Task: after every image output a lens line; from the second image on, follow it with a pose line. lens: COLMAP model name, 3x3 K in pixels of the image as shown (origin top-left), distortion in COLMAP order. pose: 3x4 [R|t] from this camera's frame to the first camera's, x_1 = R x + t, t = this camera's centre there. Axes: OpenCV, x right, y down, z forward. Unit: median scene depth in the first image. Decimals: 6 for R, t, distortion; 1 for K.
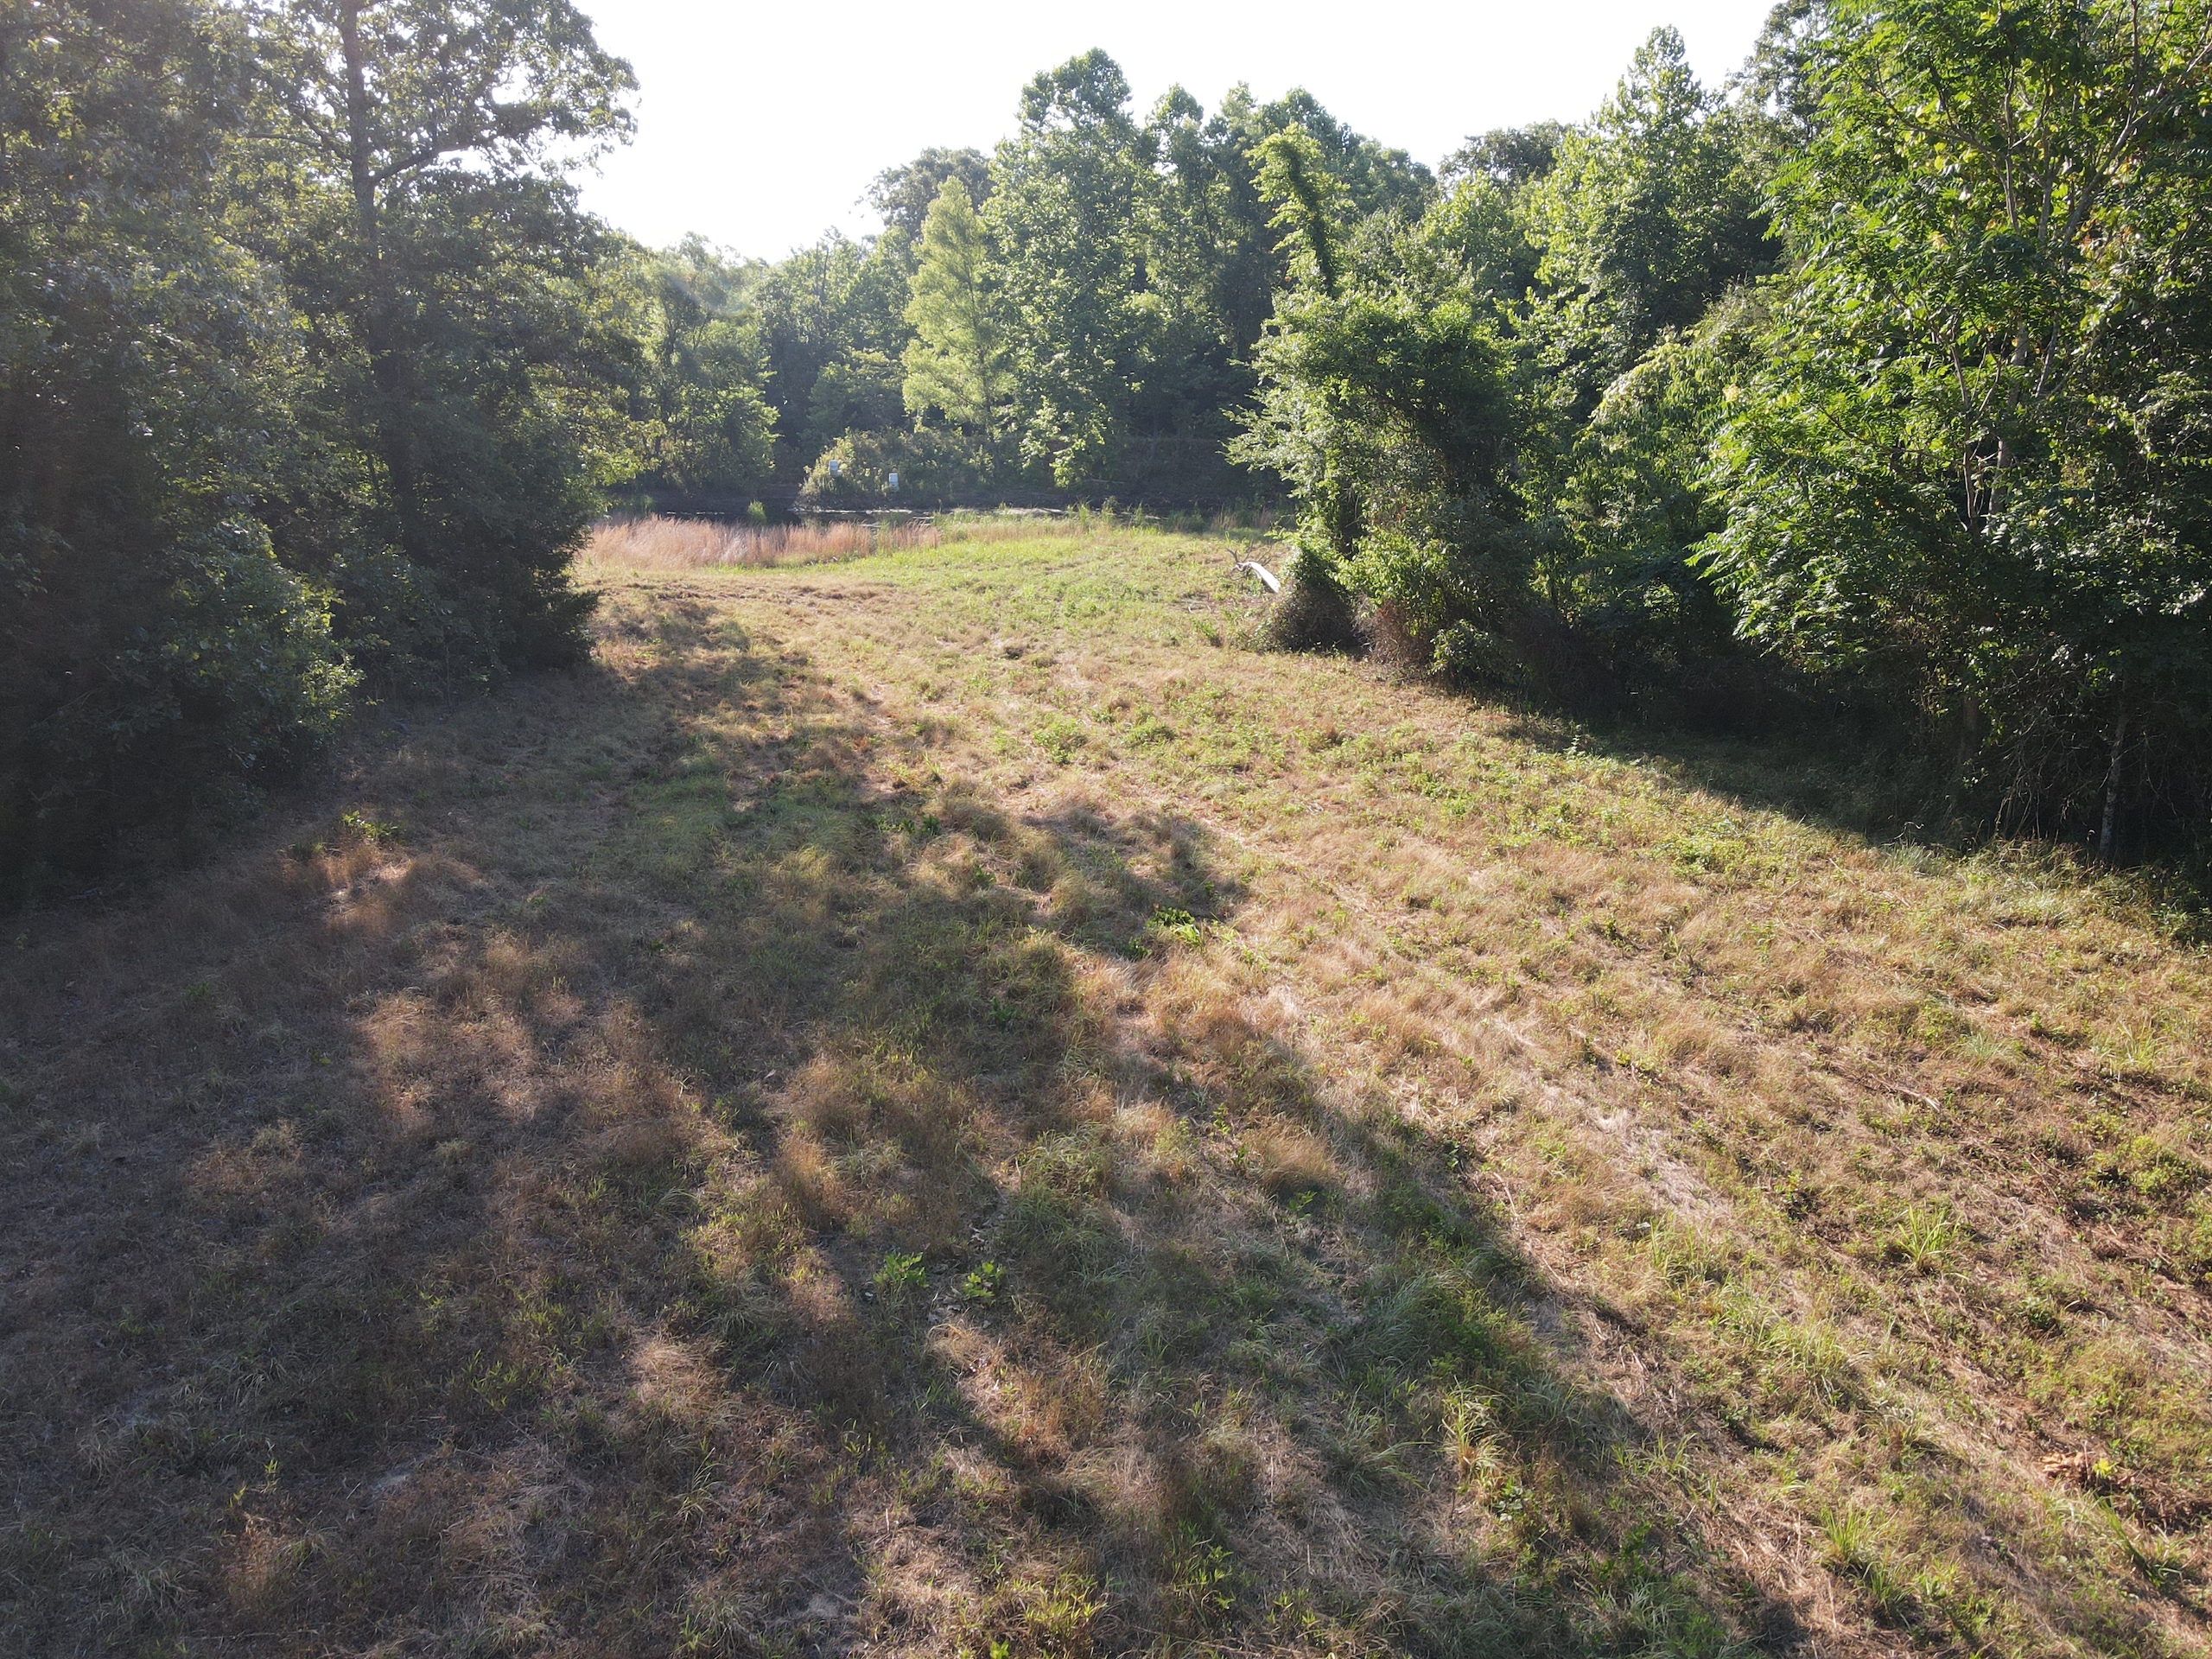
lens RADIAL K [[1649.0, 0, 1095.9], [0, 1649.0, 907.5], [0, 0, 1]] dist [-0.094336, 0.286363]
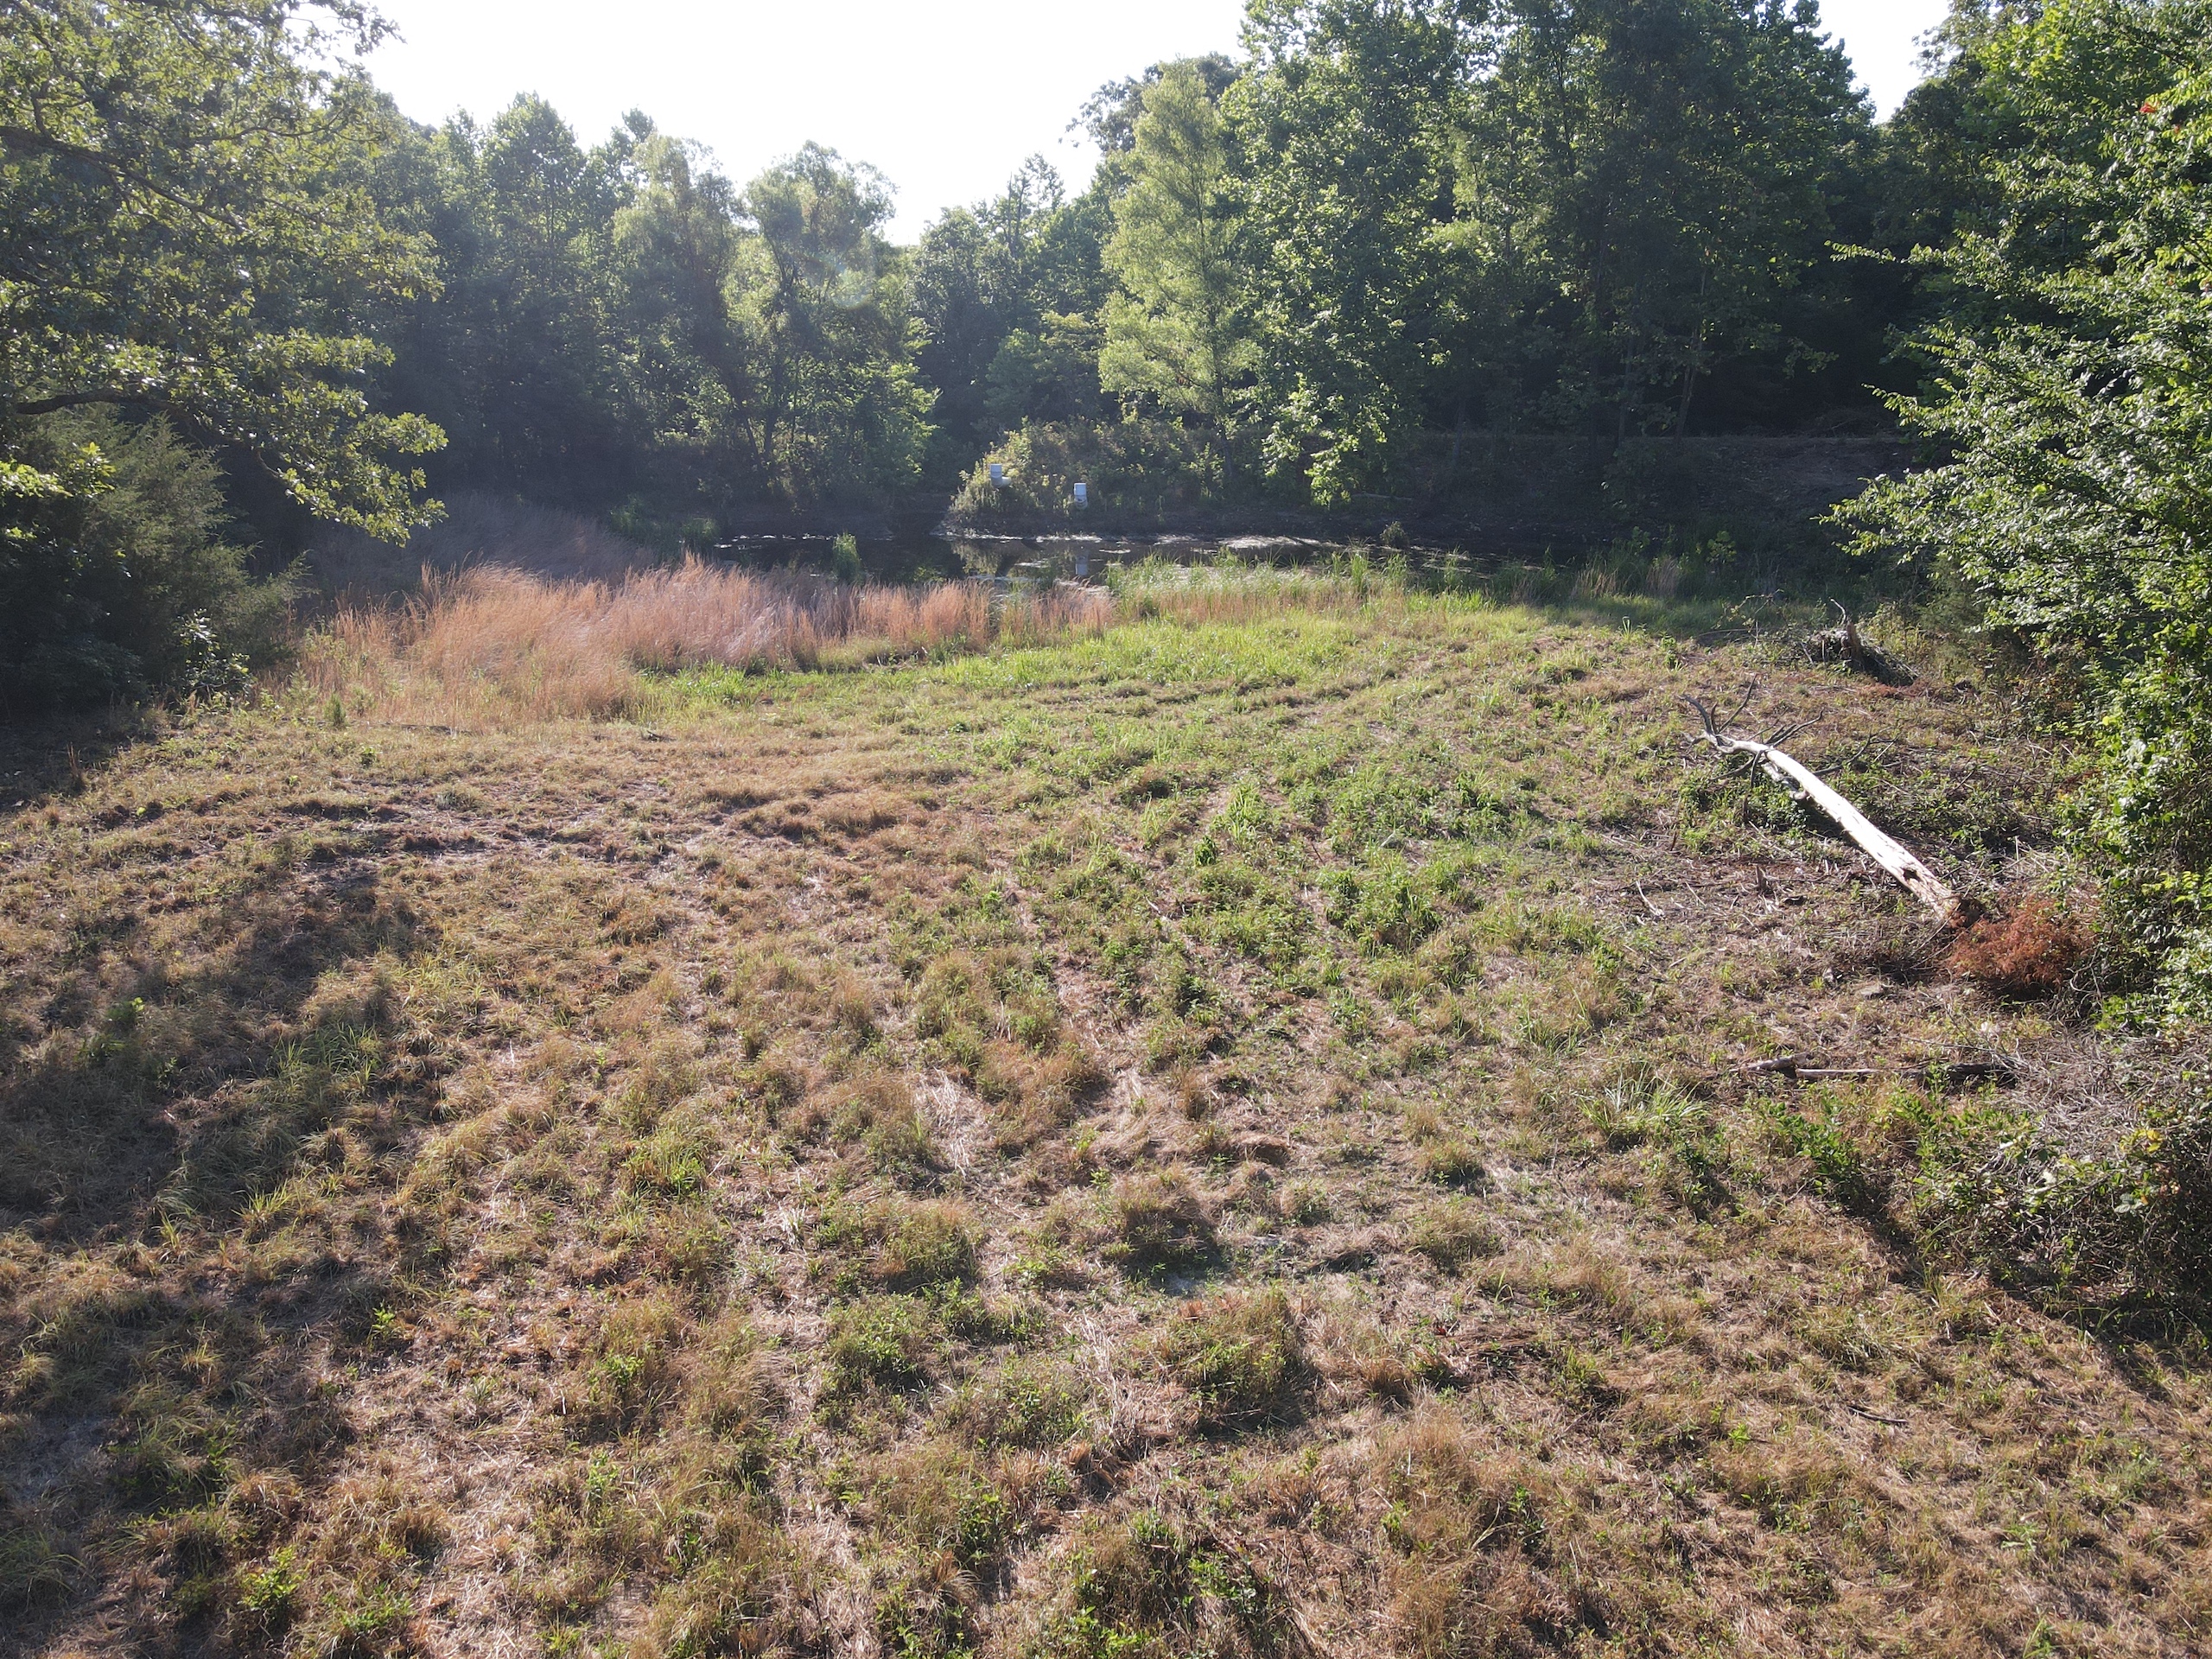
lens RADIAL K [[1649.0, 0, 1095.9], [0, 1649.0, 907.5], [0, 0, 1]] dist [-0.094336, 0.286363]
pose [[0.988872, 0.042653, -0.142523, -0.008856], [-0.041365, 0.999072, 0.011987, -0.091325], [0.142902, -0.005958, 0.989719, 0.302402]]
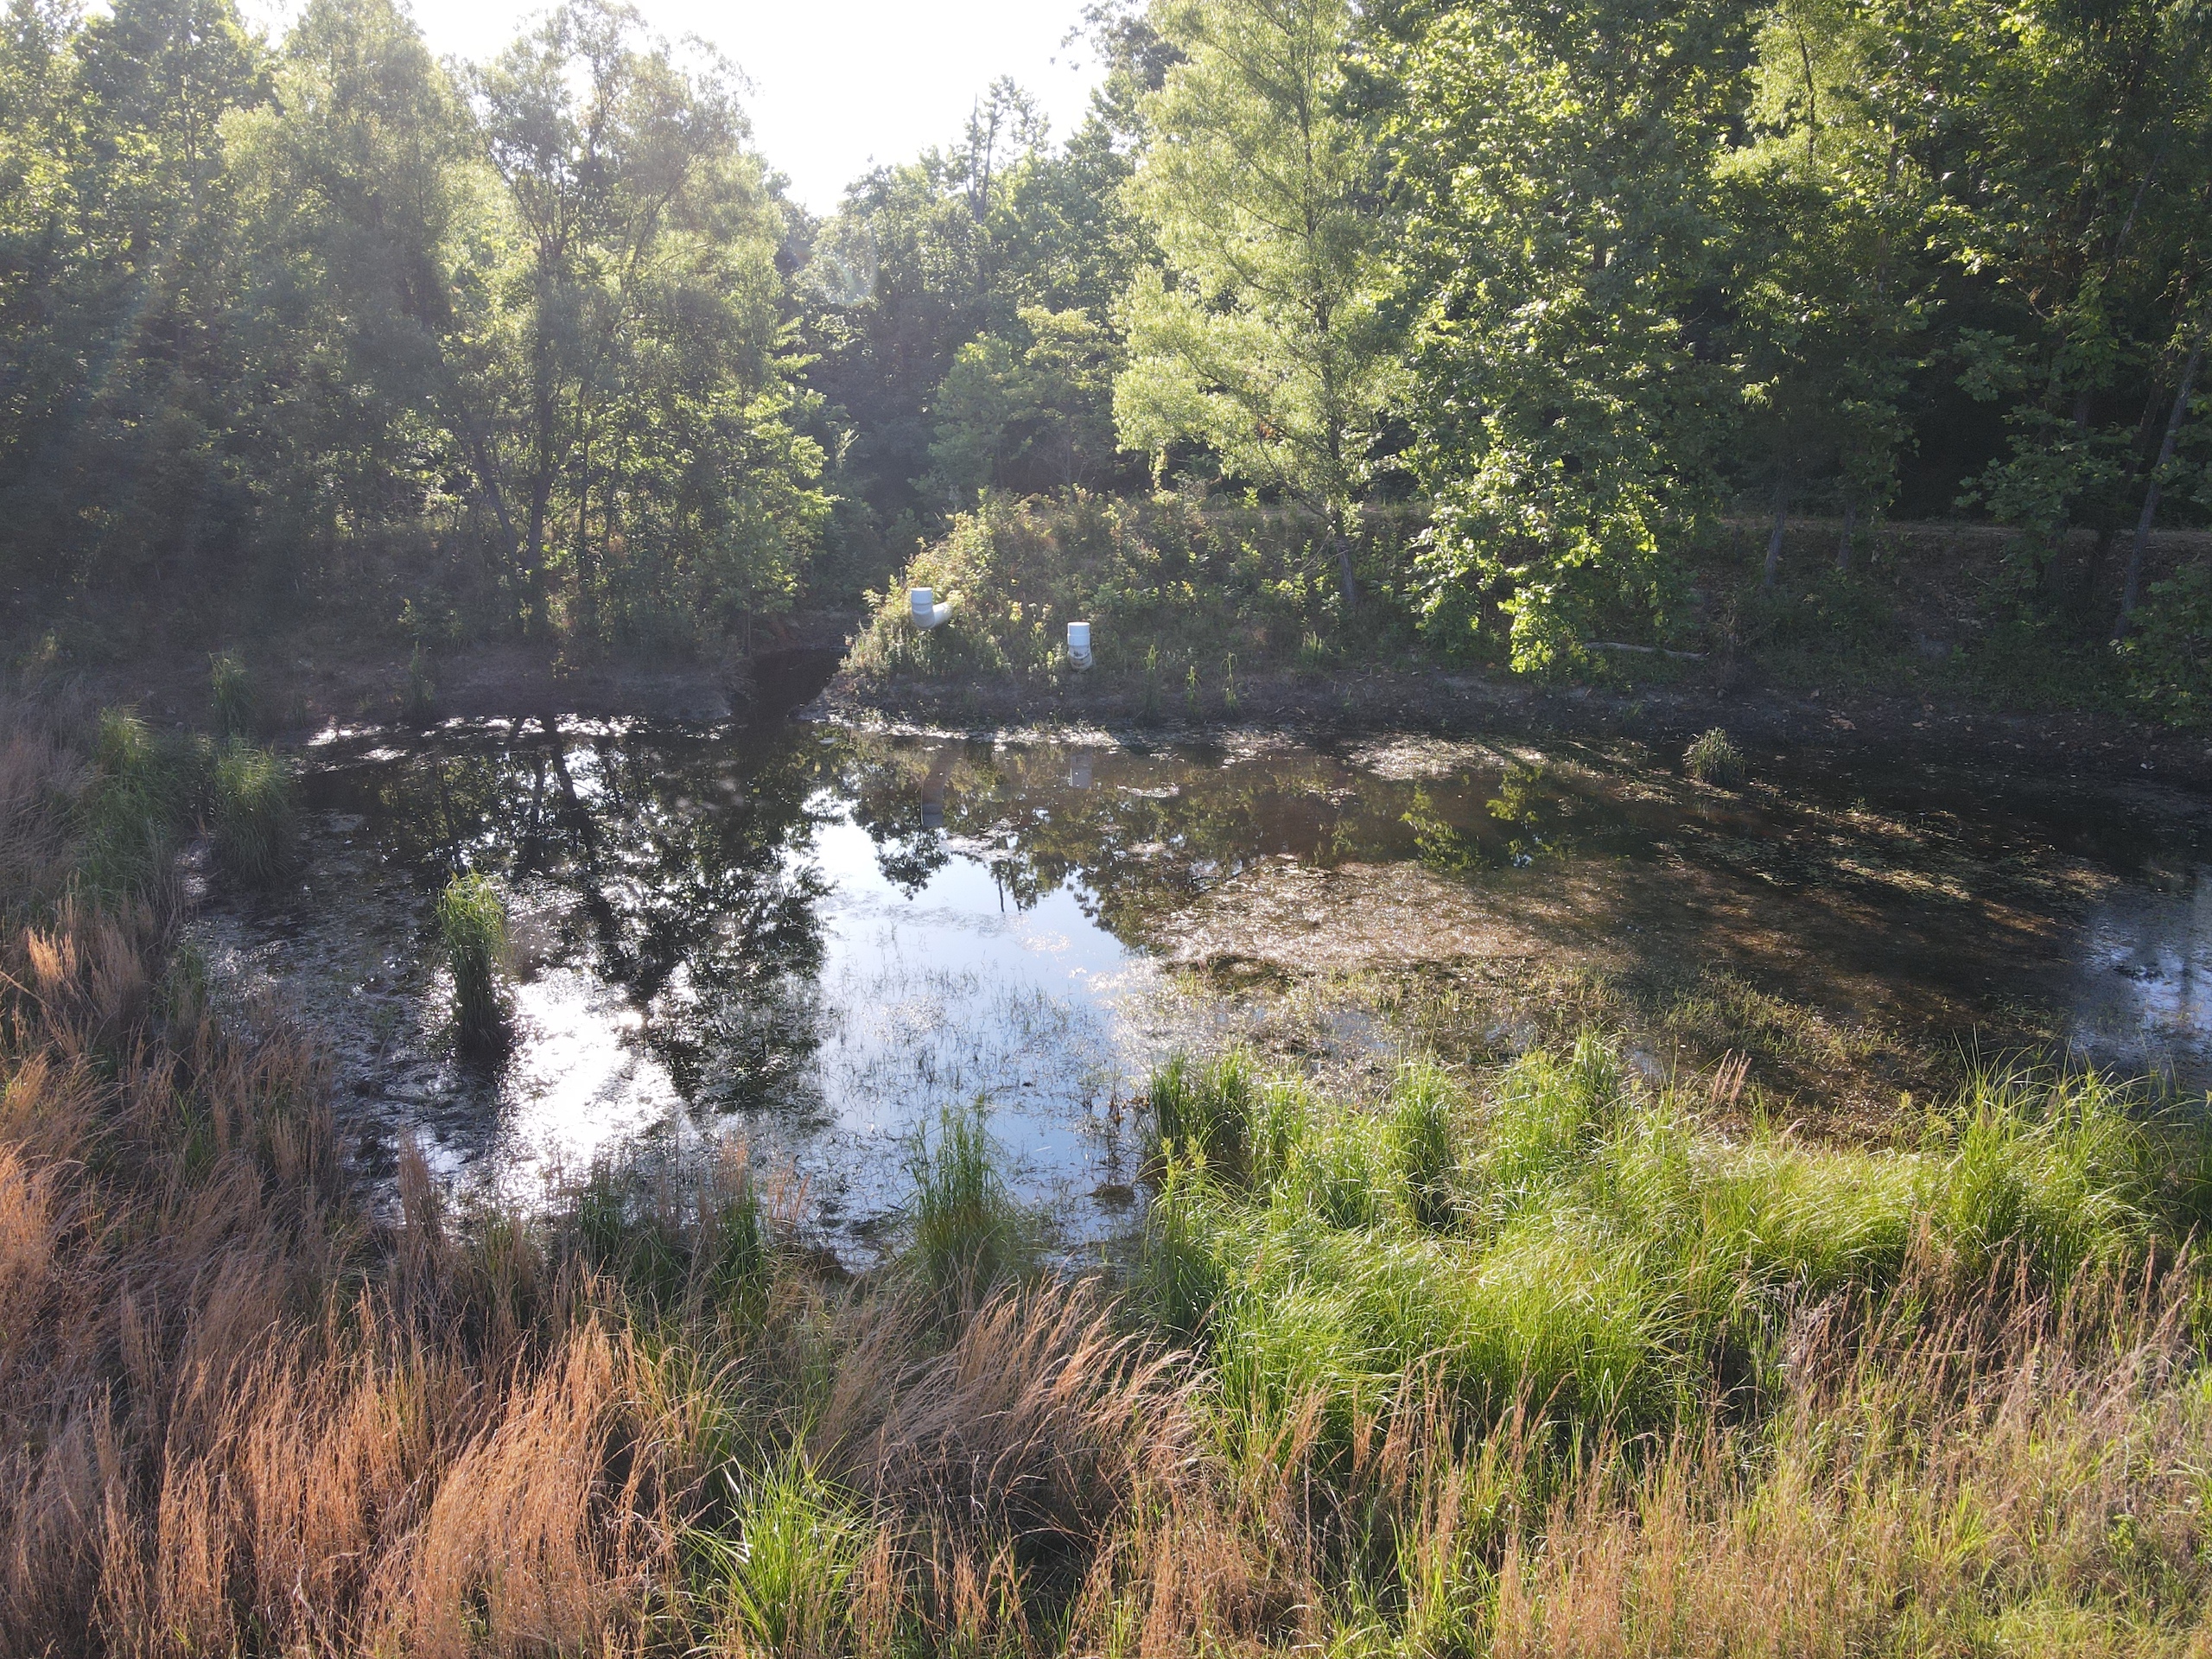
lens RADIAL K [[1611.7, 0, 1108.4], [0, 1611.7, 904.9], [0, 0, 1]] dist [-0.057893, 0.123537]
pose [[0.989573, 0.043335, -0.137356, -0.062610], [-0.041306, 0.998992, 0.017589, -0.205690], [0.137980, -0.011732, 0.990366, 0.629763]]
